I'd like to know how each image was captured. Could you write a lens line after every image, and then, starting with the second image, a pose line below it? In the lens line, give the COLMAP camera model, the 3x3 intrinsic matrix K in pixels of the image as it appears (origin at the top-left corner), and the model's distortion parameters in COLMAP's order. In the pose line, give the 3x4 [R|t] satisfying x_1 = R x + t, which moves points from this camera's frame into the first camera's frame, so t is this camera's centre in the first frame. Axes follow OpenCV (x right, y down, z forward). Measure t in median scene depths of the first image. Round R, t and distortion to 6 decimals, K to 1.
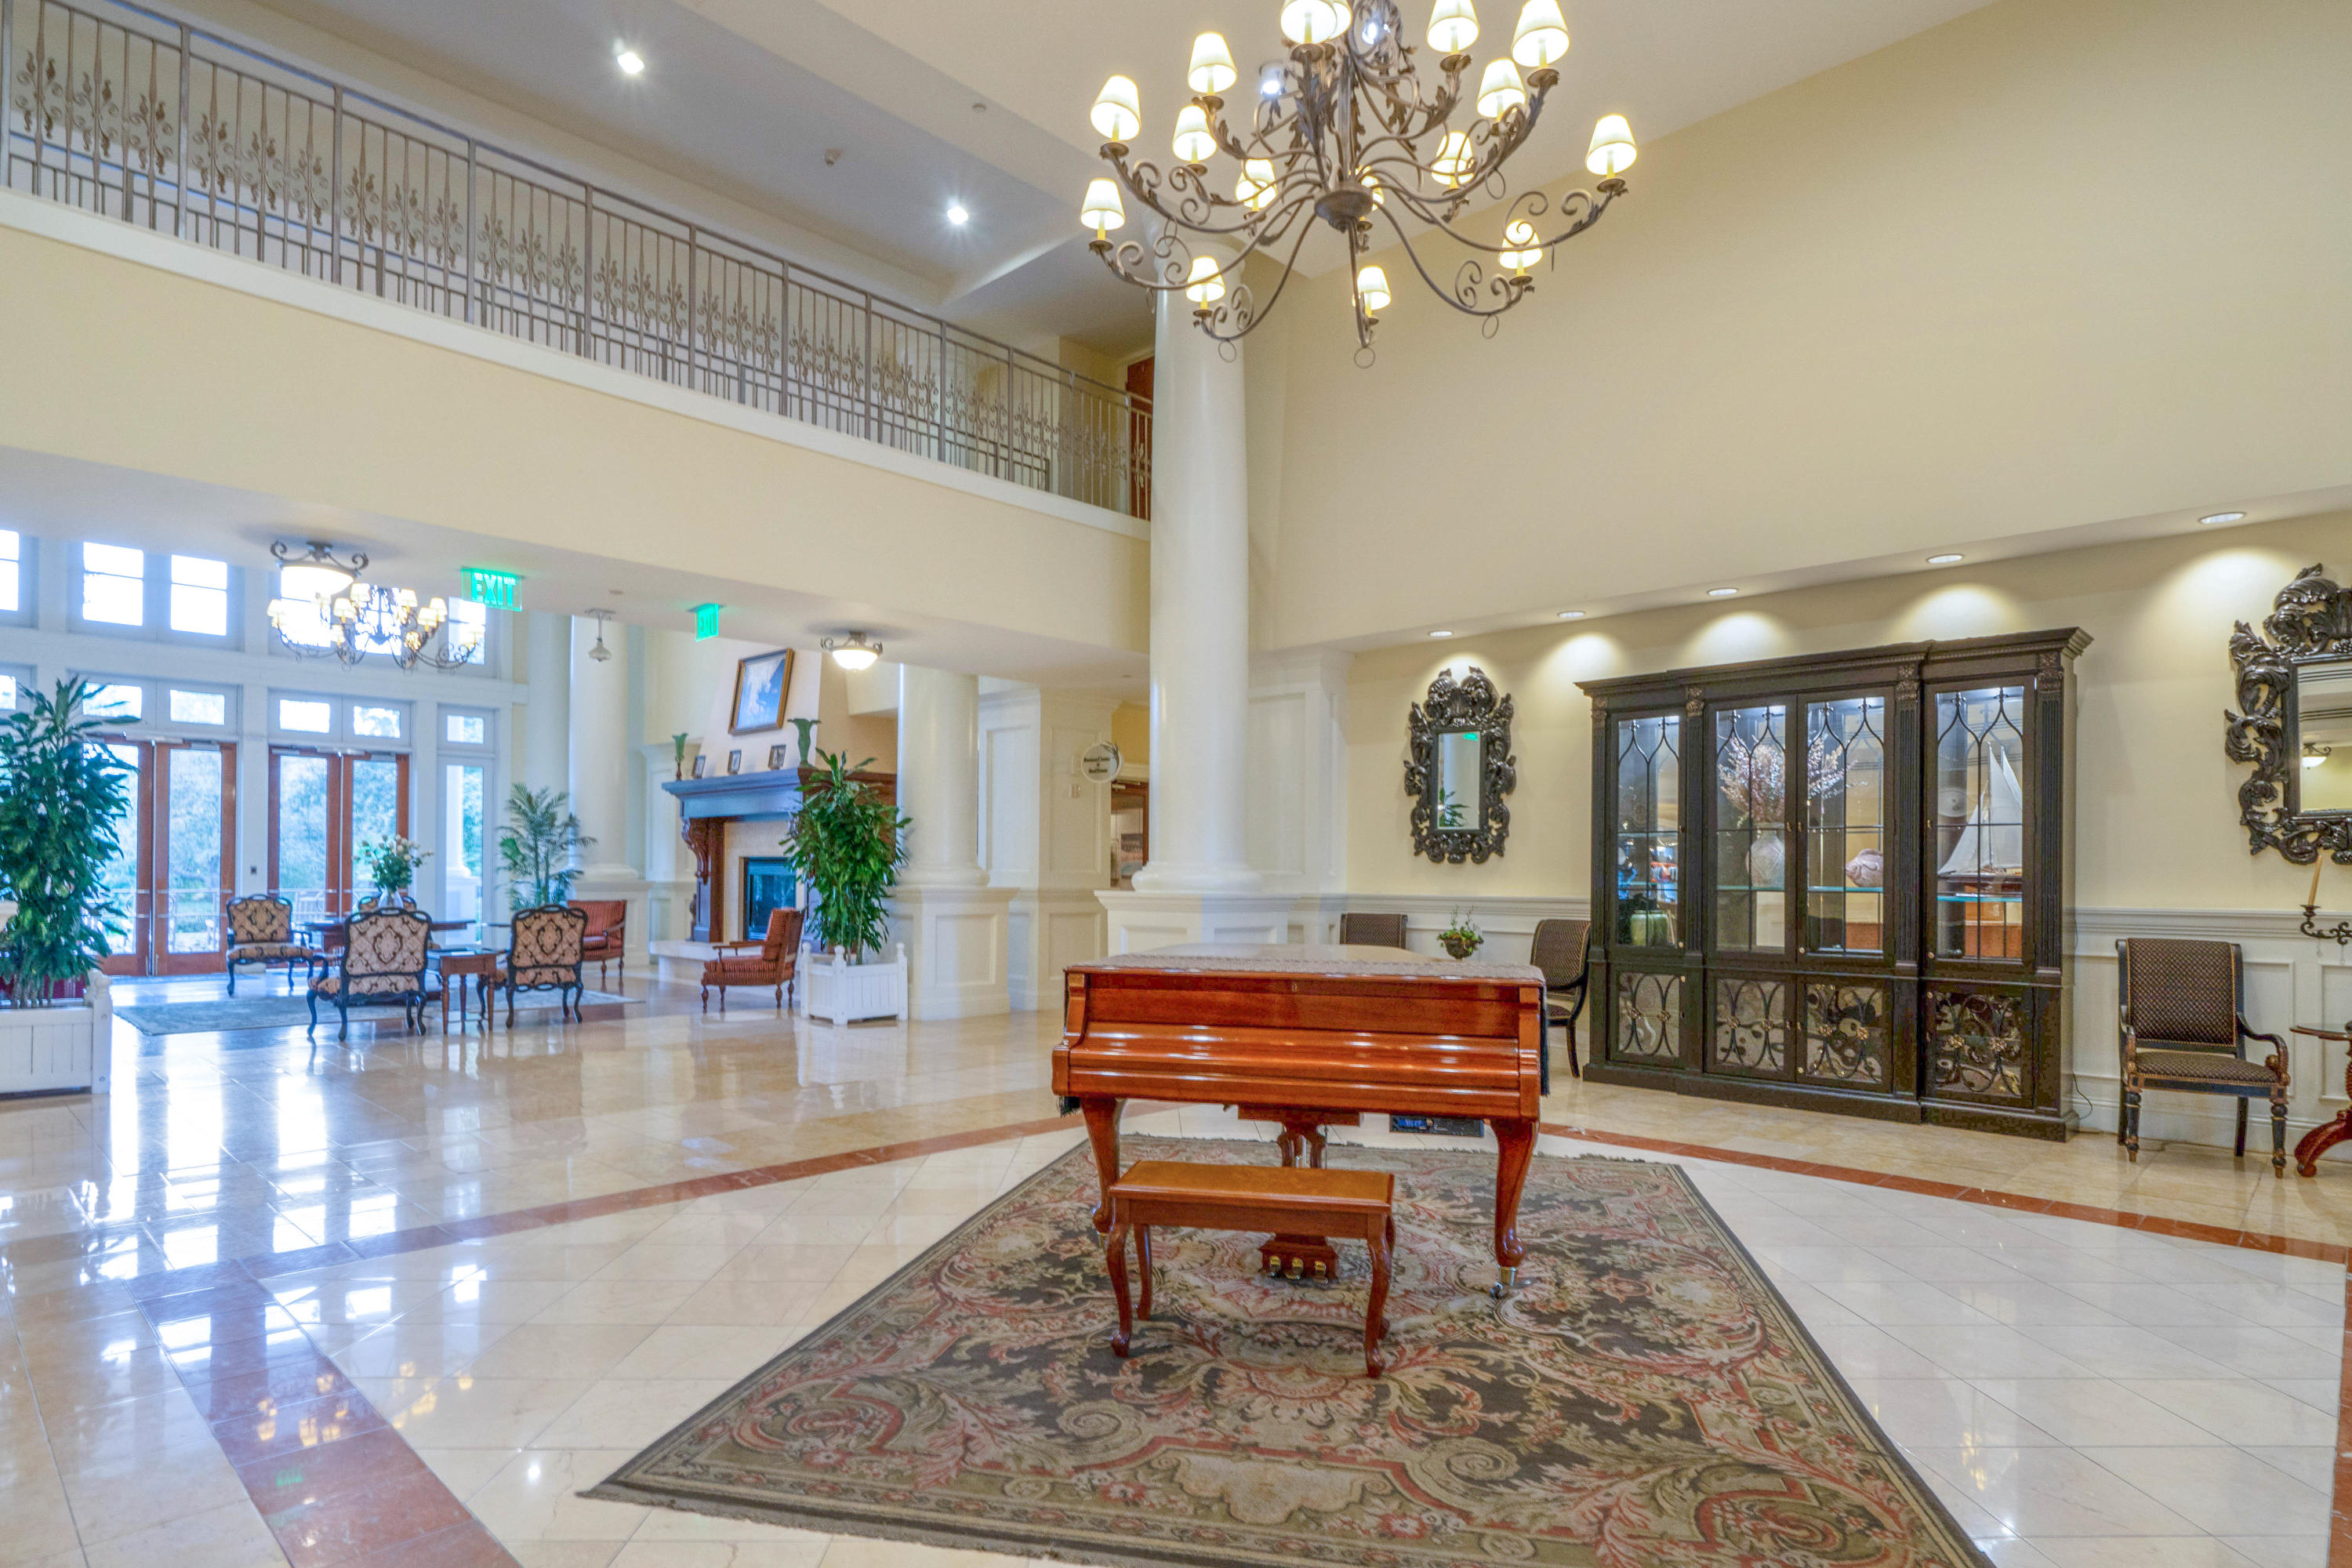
lens RADIAL K [[1257.3, 0, 1174.6], [0, 1257.3, 870.6], [0, 0, 1]] dist [-0.001946, 0.000913]
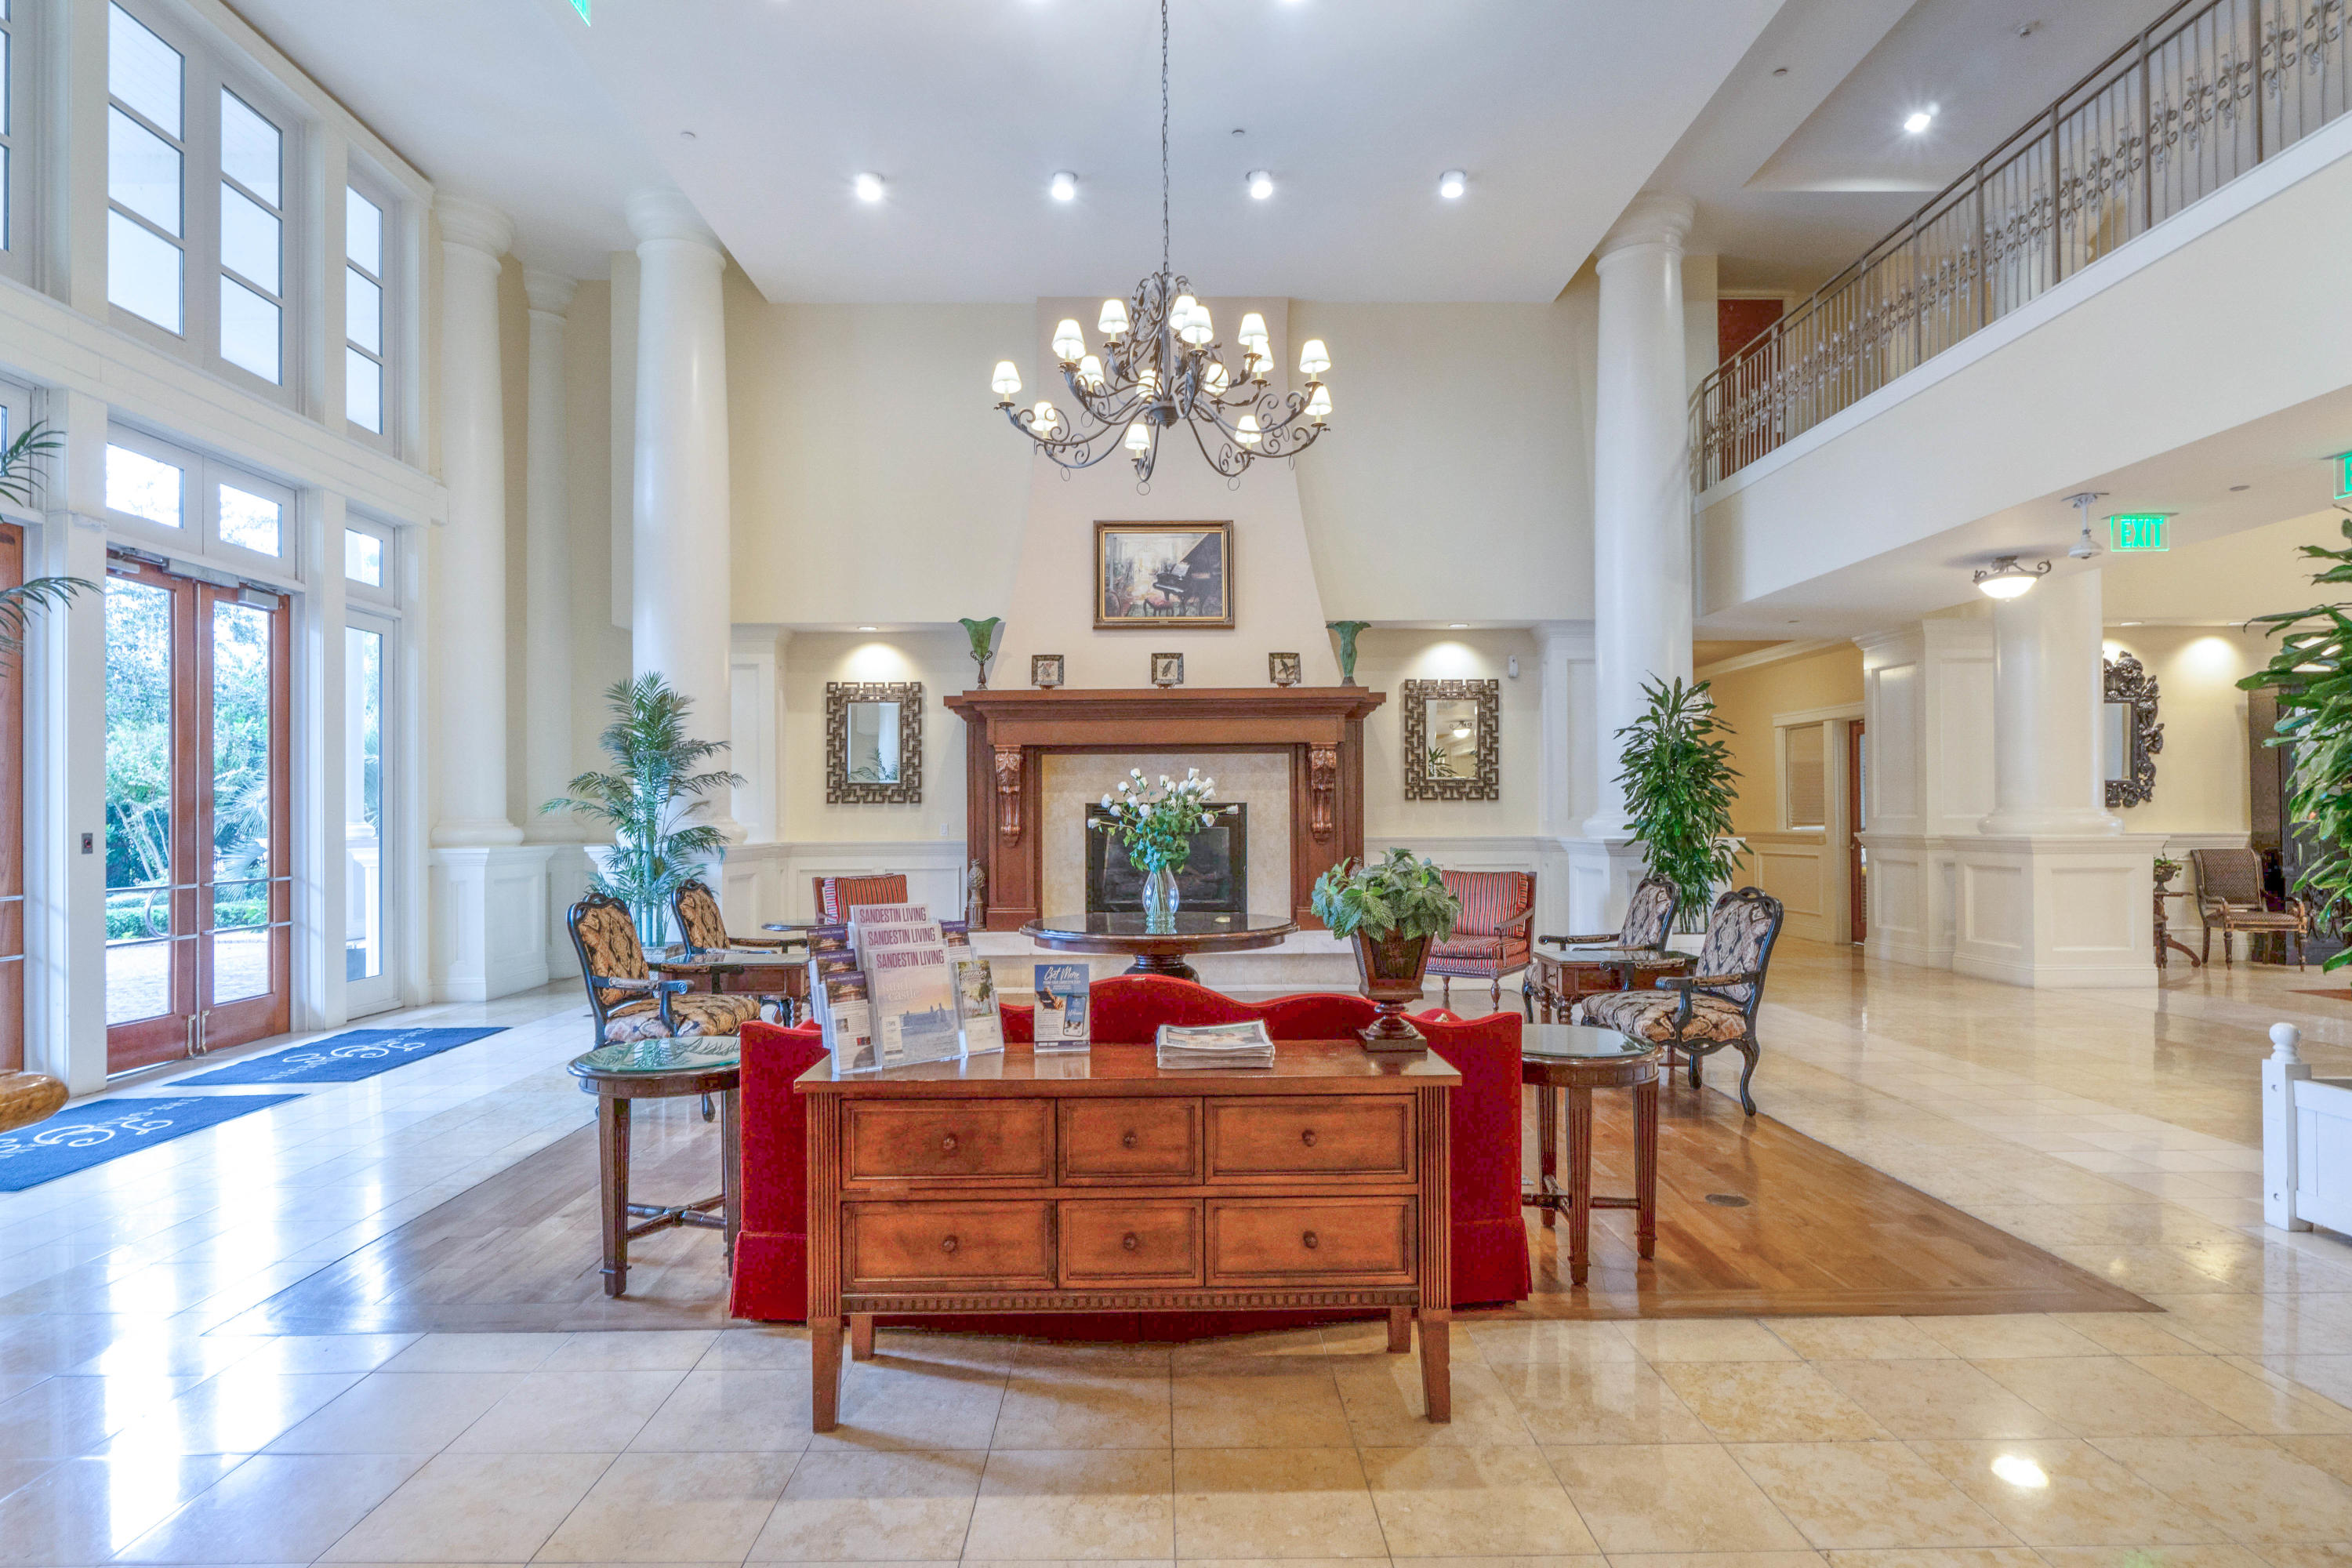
lens RADIAL K [[1257.3, 0, 1169.6], [0, 1257.3, 785.3], [0, 0, 1]] dist [-0.001946, 0.000913]
pose [[0.707277, 0.002808, 0.706931, -0.817970], [0.008414, 0.999888, -0.012389, -0.012397], [-0.706887, 0.014711, 0.707174, 0.484418]]
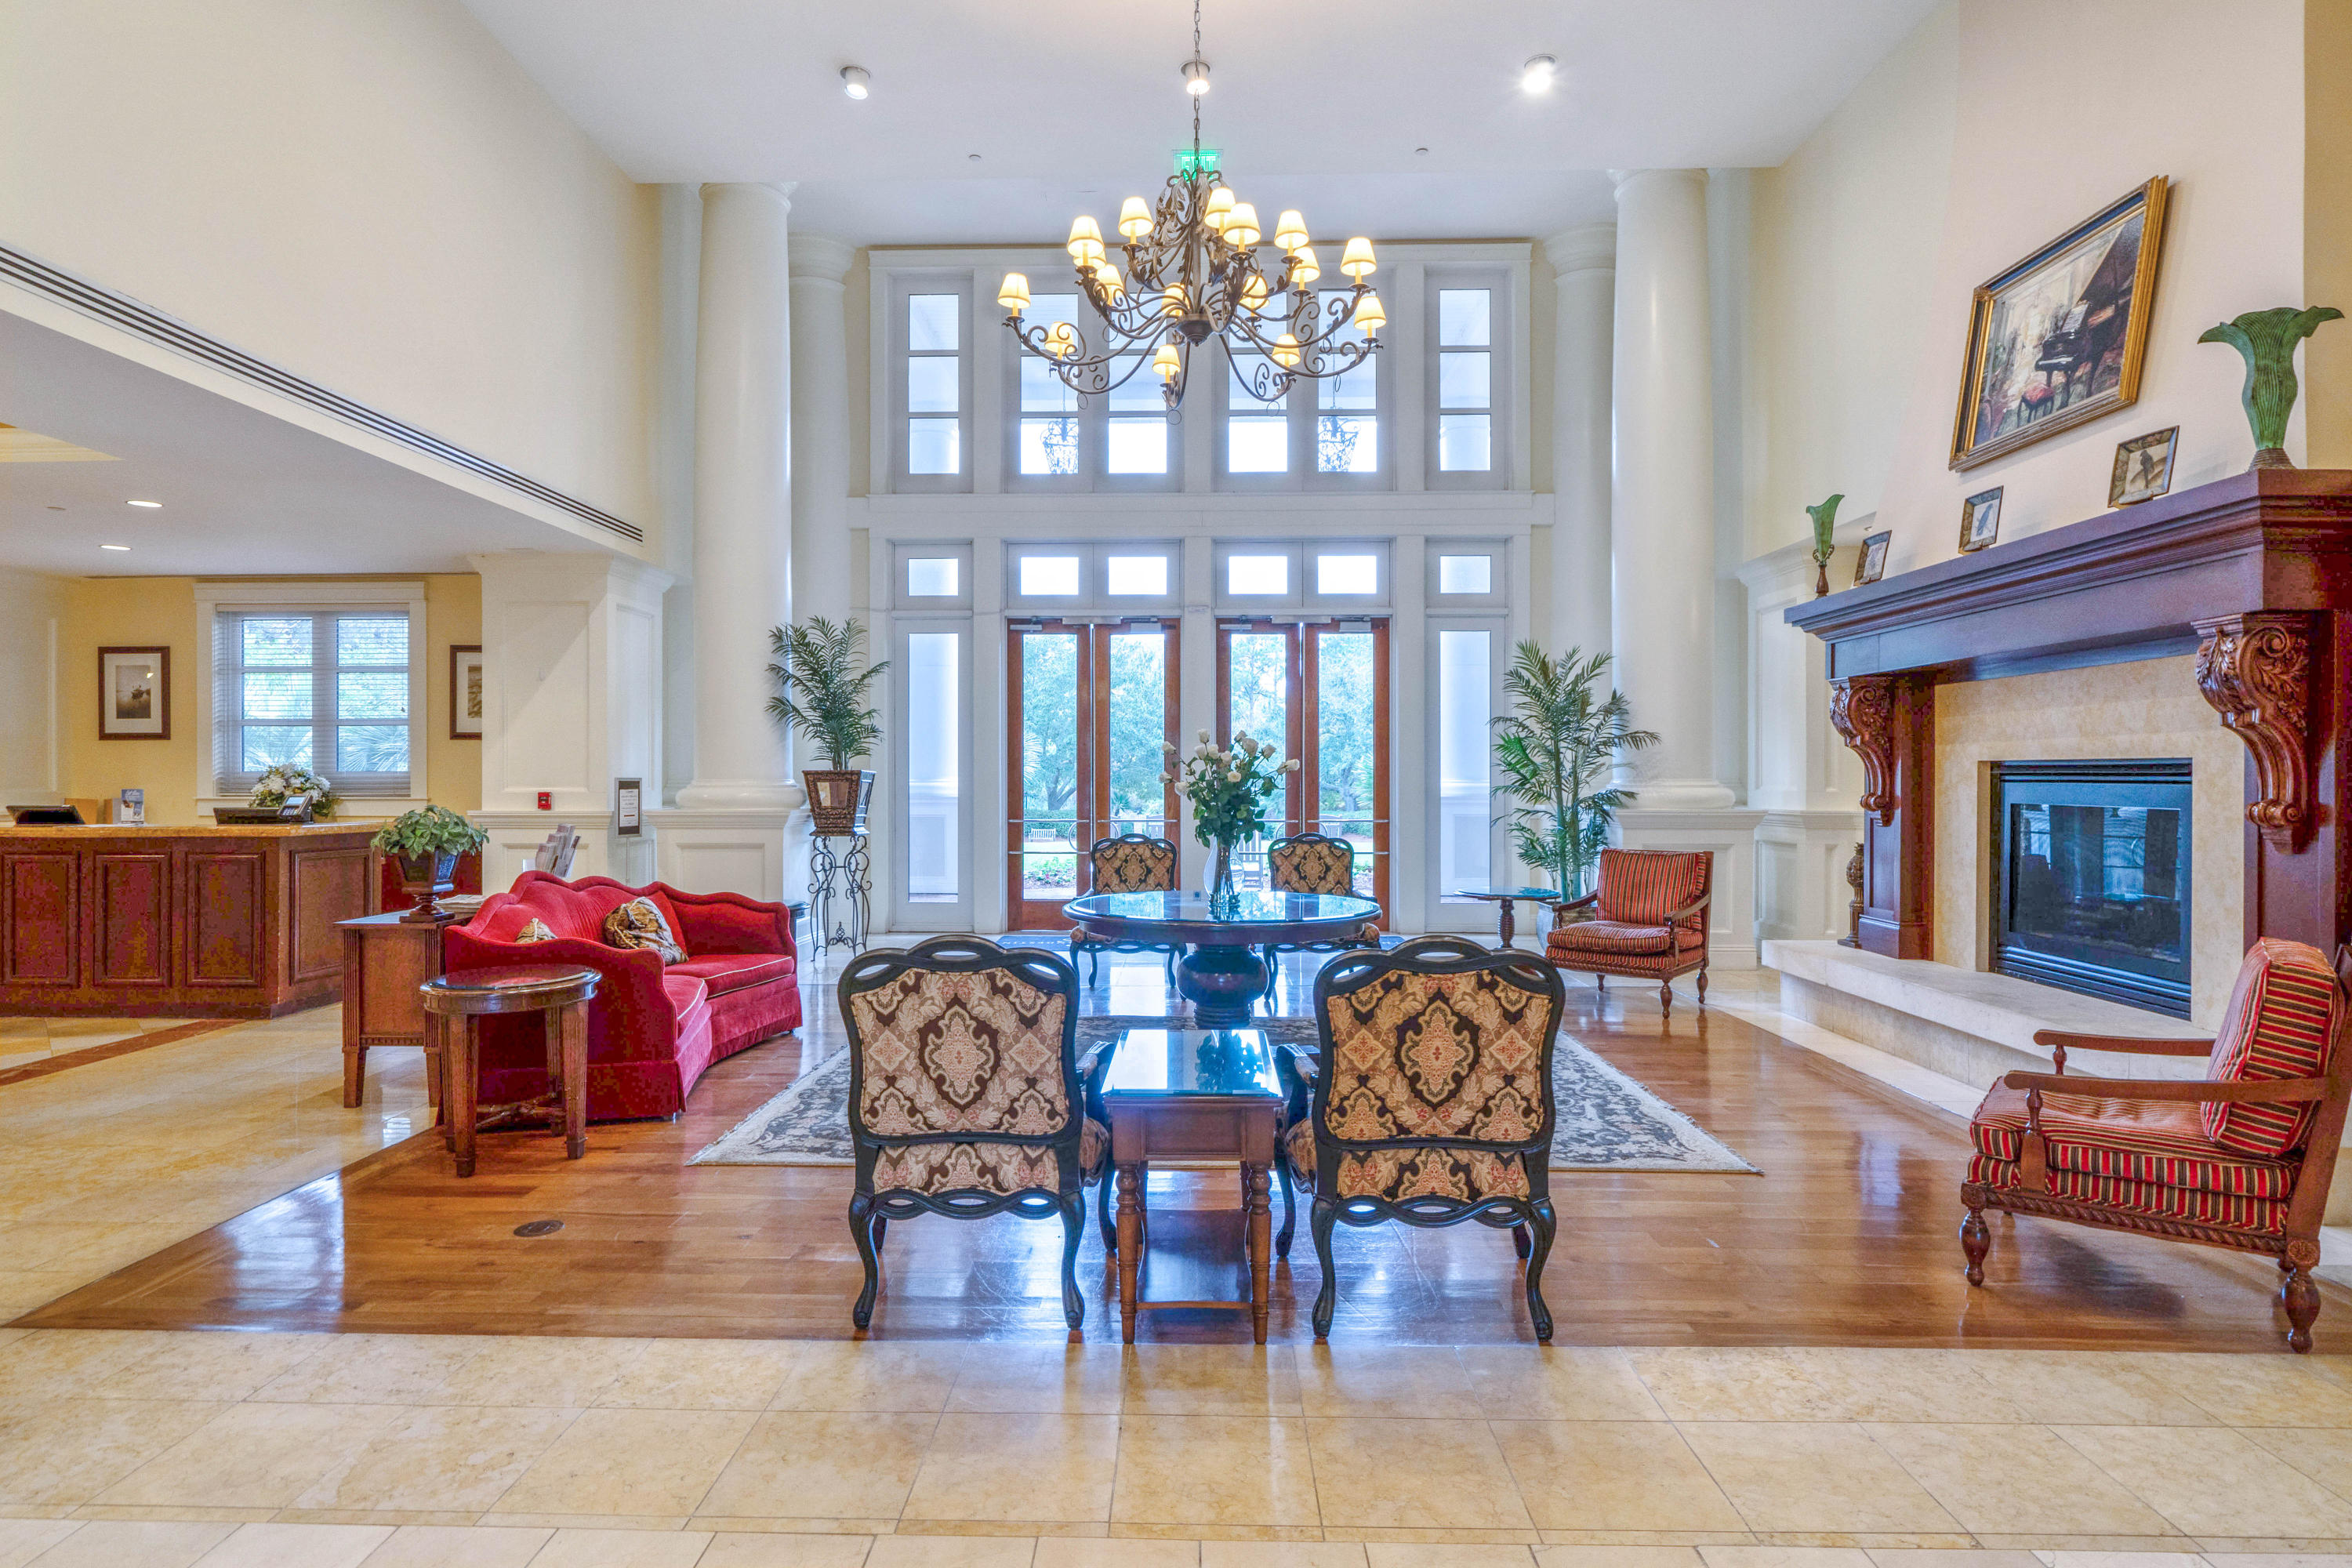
lens RADIAL K [[1257.3, 0, 1169.0], [0, 1257.3, 785.0], [0, 0, 1]] dist [-0.001946, 0.000913]
pose [[0.679643, -0.004365, -0.733530, -0.226196], [0.008349, 0.999964, 0.001786, -0.006340], [0.733495, -0.007338, 0.679655, 0.525035]]
